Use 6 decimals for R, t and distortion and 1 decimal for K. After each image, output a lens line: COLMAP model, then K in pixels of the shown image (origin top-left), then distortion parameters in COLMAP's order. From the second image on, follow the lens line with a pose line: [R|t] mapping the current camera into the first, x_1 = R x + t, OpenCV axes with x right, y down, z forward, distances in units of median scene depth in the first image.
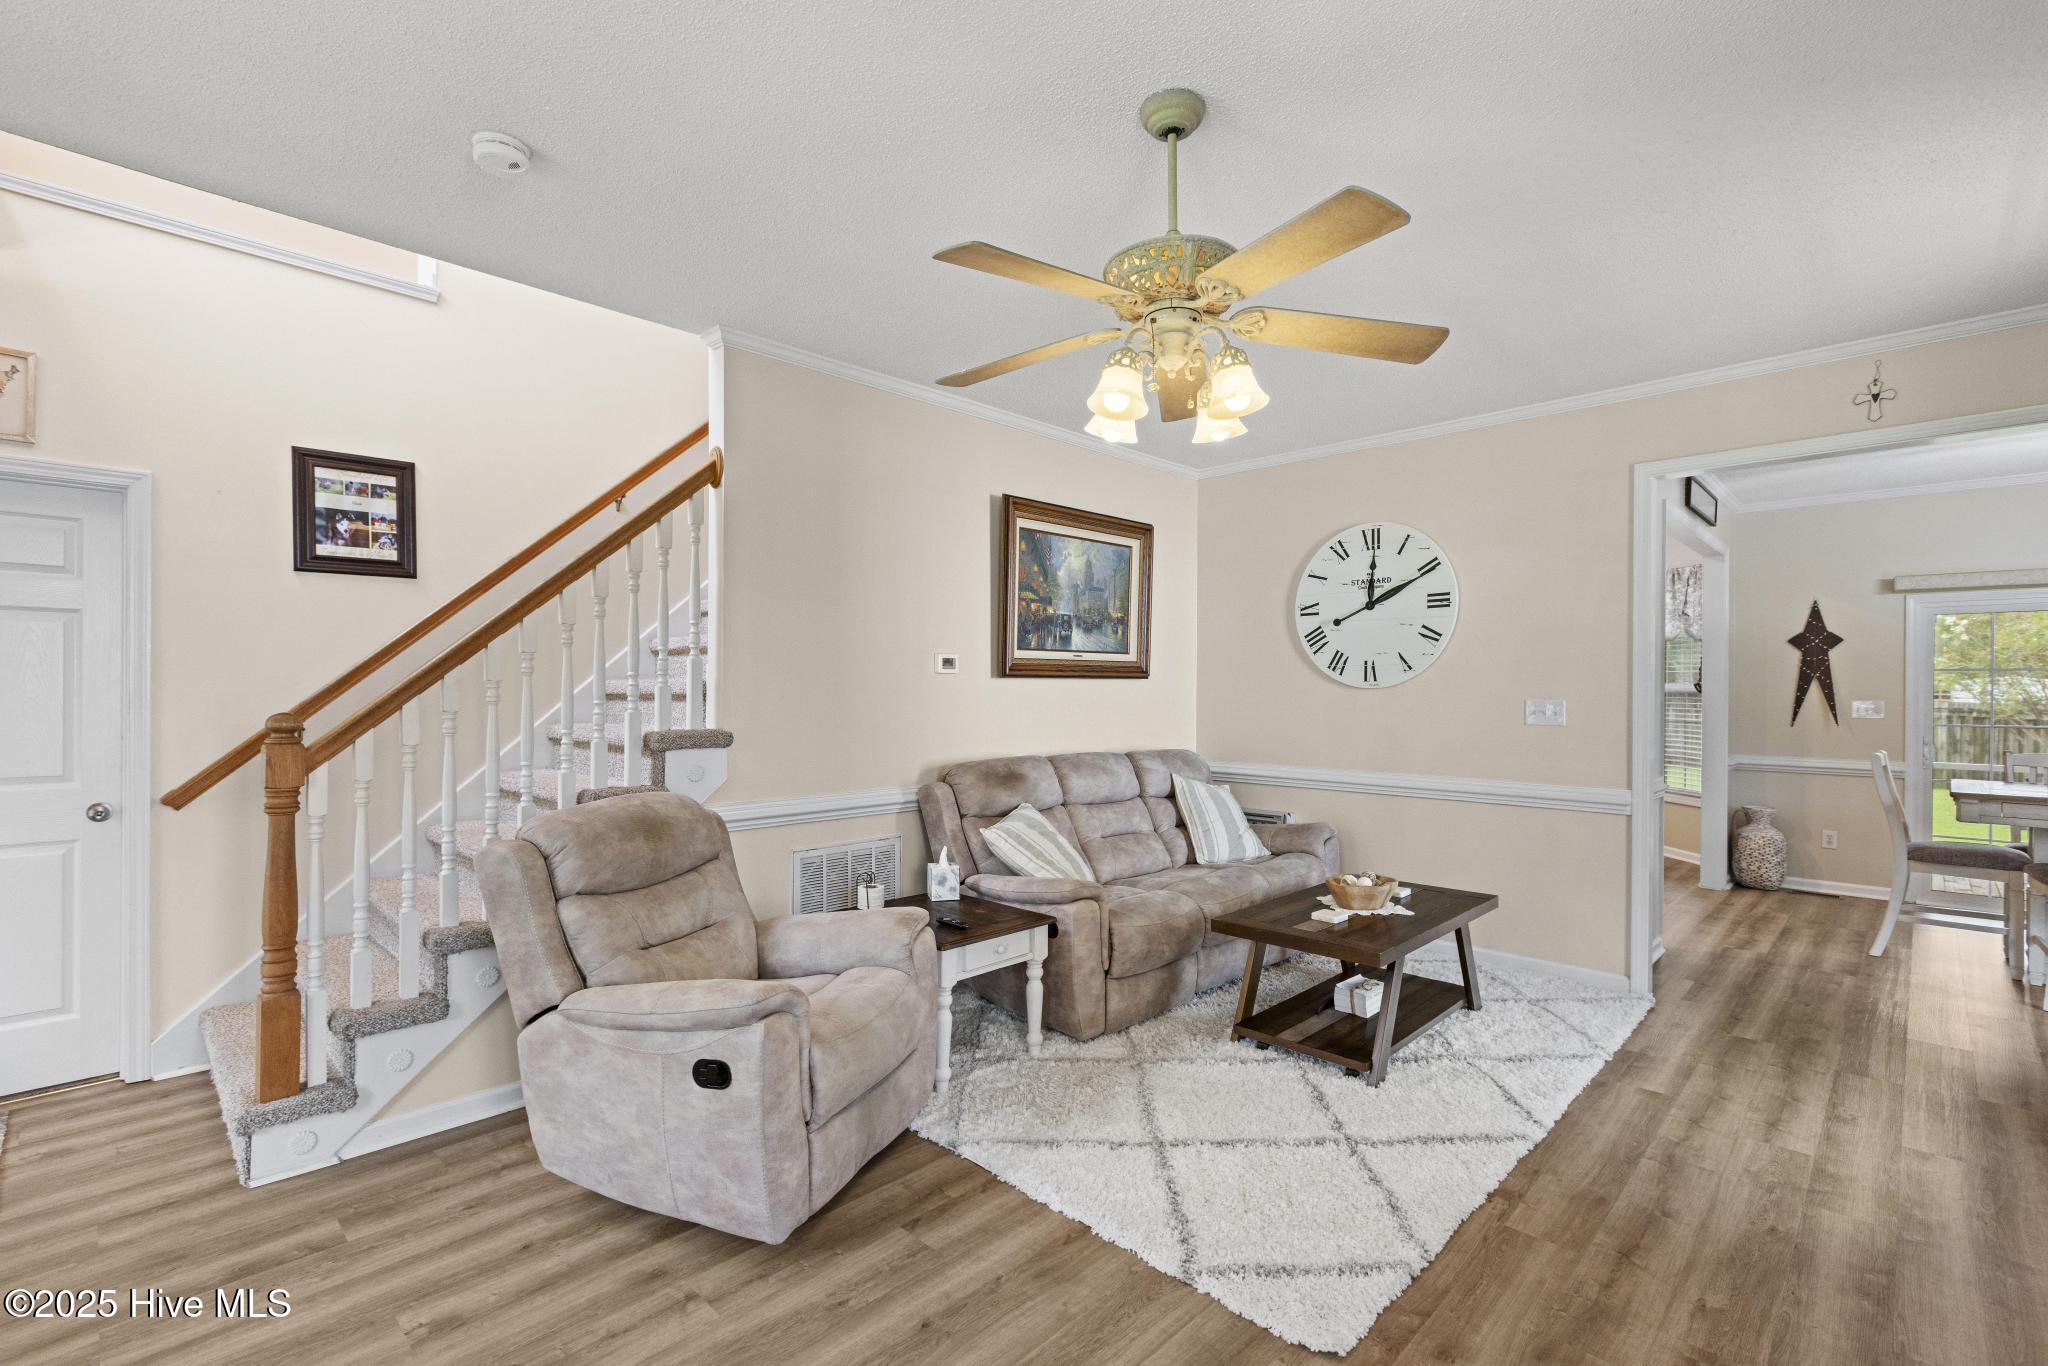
lens RADIAL K [[933.4, 0, 1021.6], [0, 933.4, 683.1], [0, 0, 1]] dist [0.012145, 0.000446]
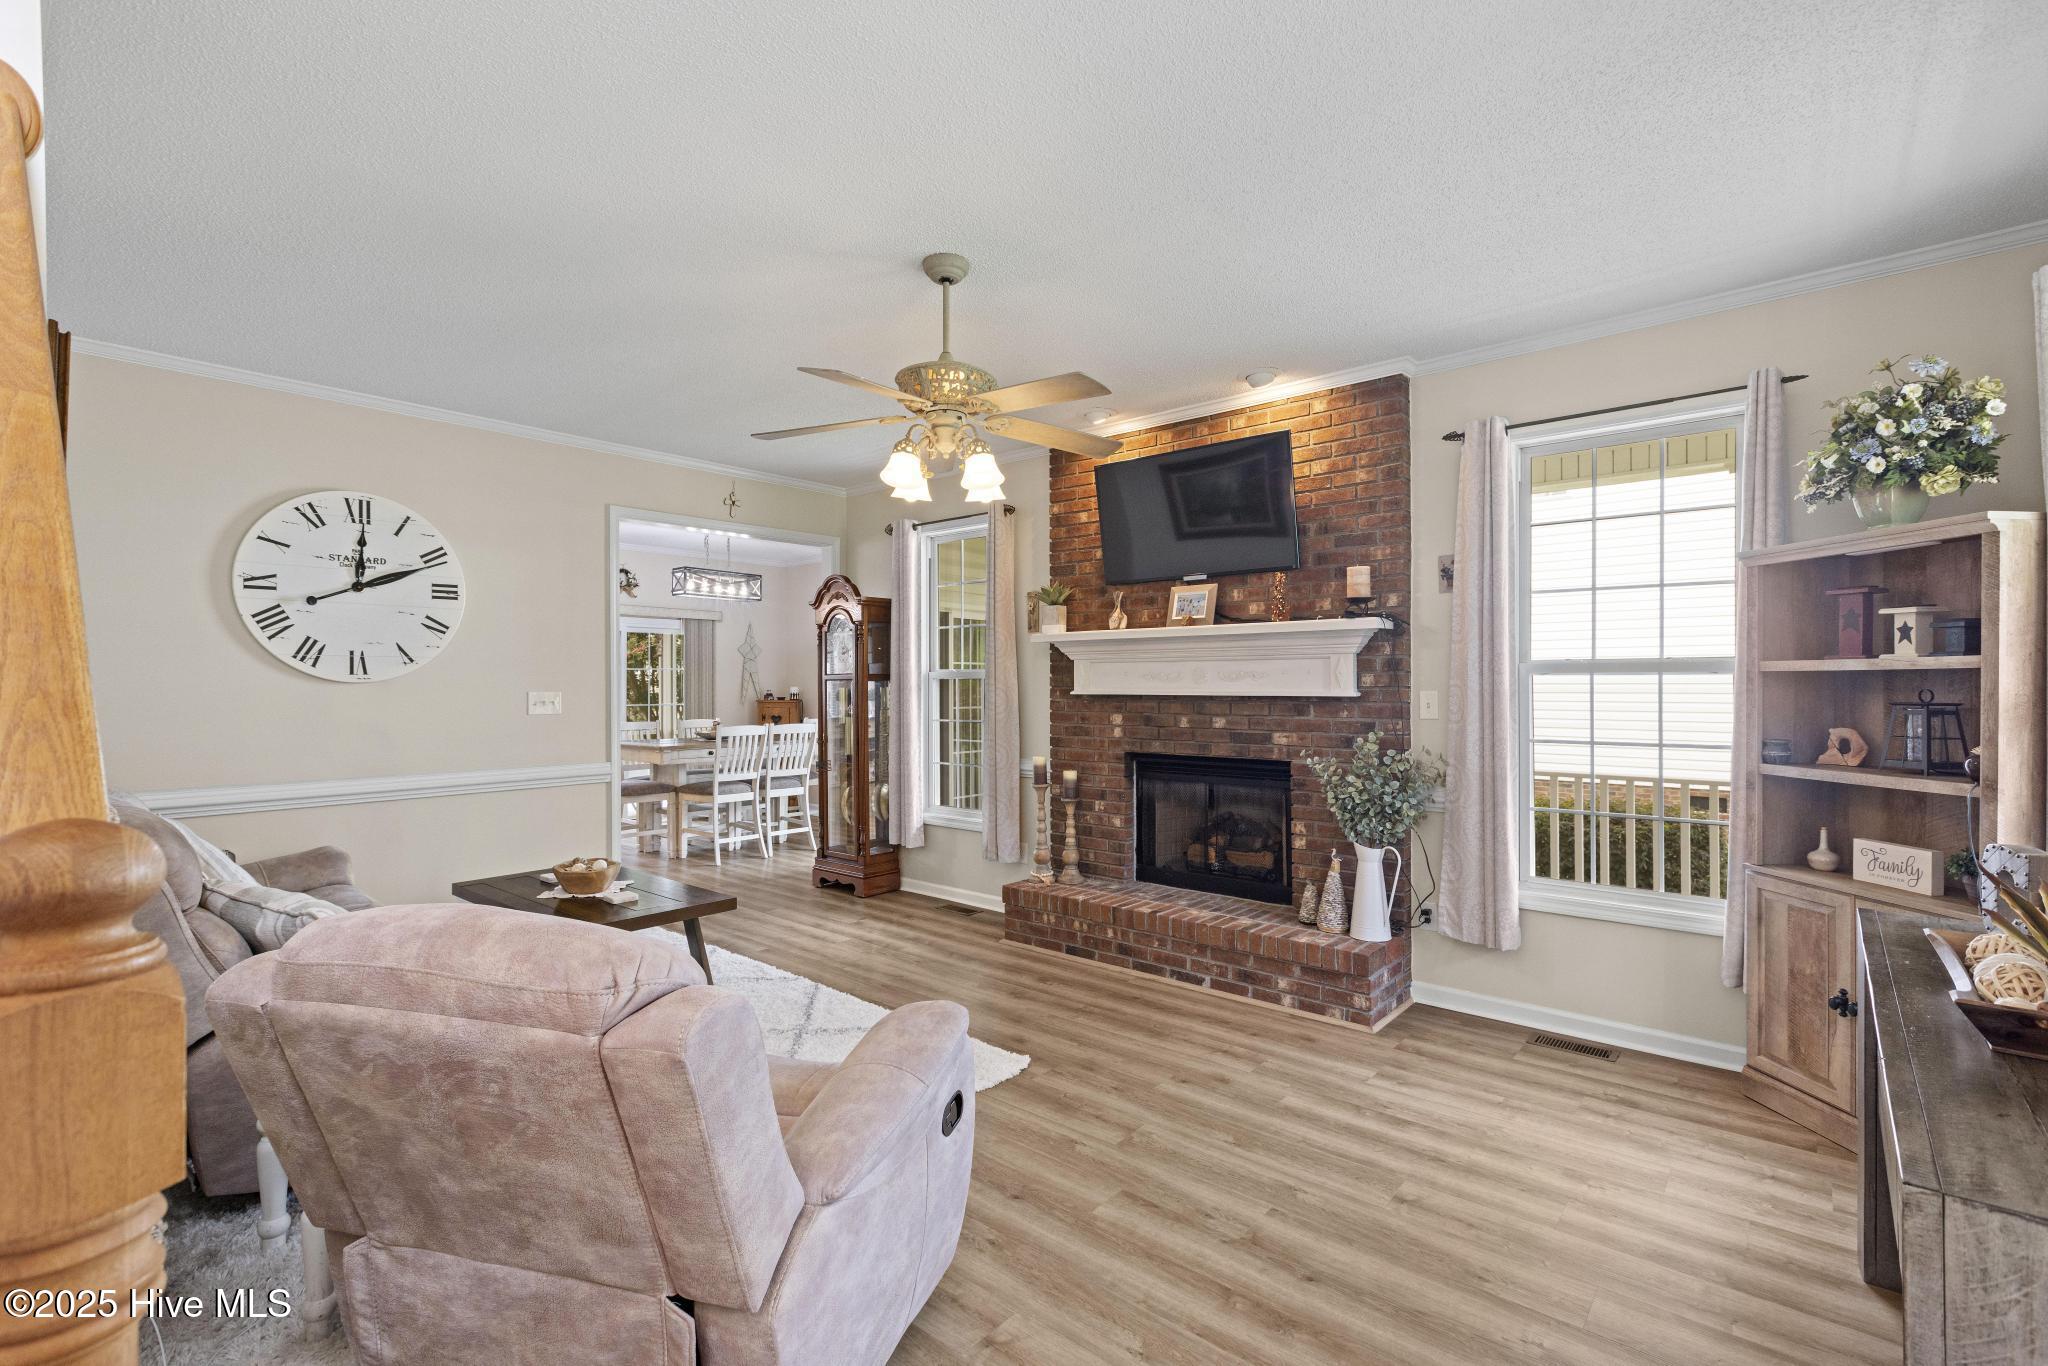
lens RADIAL K [[933.4, 0, 1020.8], [0, 933.4, 686.1], [0, 0, 1]] dist [0.012145, 0.000446]
pose [[-0.059503, 0.000643, 0.998228, -0.543931], [0.003146, 0.999995, -0.000457, 0.011319], [-0.998223, 0.003113, -0.059504, 0.443469]]
